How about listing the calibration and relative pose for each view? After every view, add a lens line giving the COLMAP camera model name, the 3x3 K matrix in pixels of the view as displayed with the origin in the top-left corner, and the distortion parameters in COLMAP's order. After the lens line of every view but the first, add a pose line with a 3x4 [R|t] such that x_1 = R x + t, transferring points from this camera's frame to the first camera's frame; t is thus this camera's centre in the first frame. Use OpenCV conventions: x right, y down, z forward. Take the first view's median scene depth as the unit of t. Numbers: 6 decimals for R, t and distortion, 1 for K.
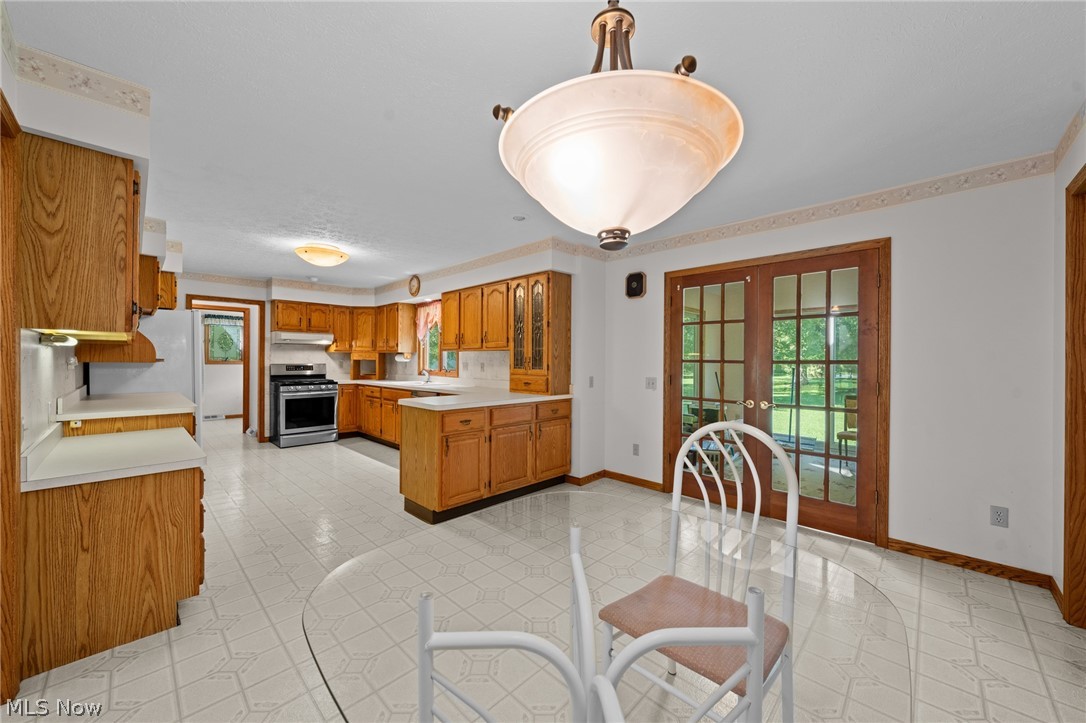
lens RADIAL K [[406.5, 0, 543.0], [0, 406.5, 361.5], [0, 0, 1]] dist [0.000549, 0.000072]
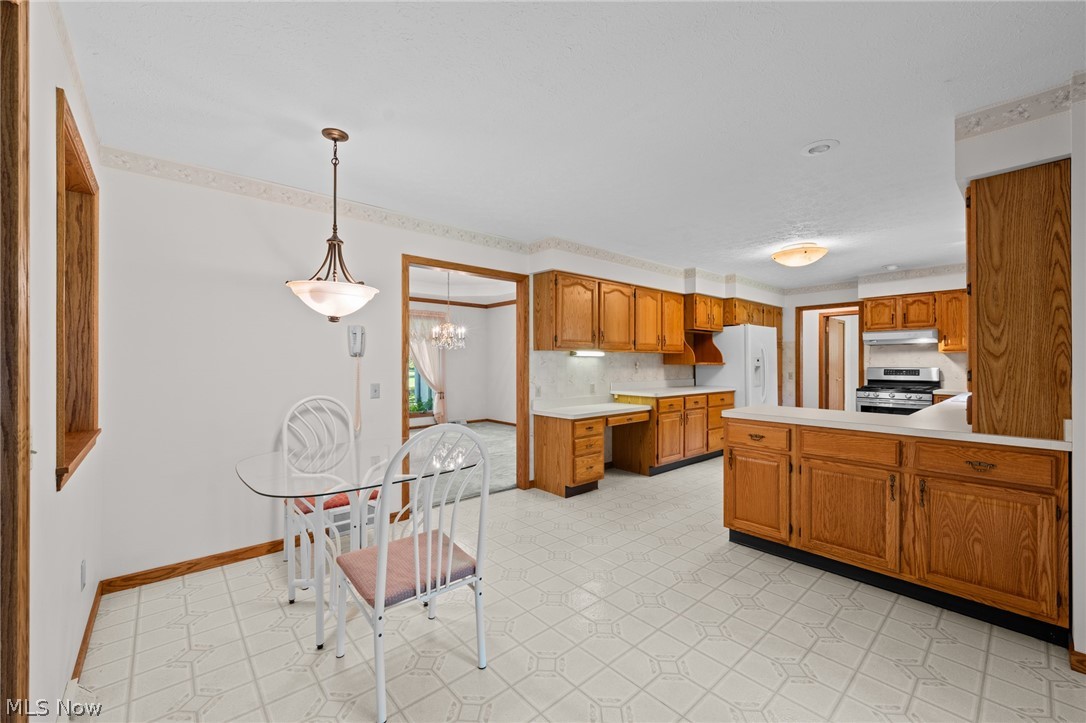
lens RADIAL K [[430.2, 0, 543.0], [0, 430.2, 361.5], [0, 0, 1]] dist [-0.002052, -0.000305]
pose [[-0.079481, -0.006722, -0.996814, 0.553730], [-0.002501, 0.999975, -0.006544, 0.001981], [0.996833, 0.001973, -0.079496, 0.495359]]
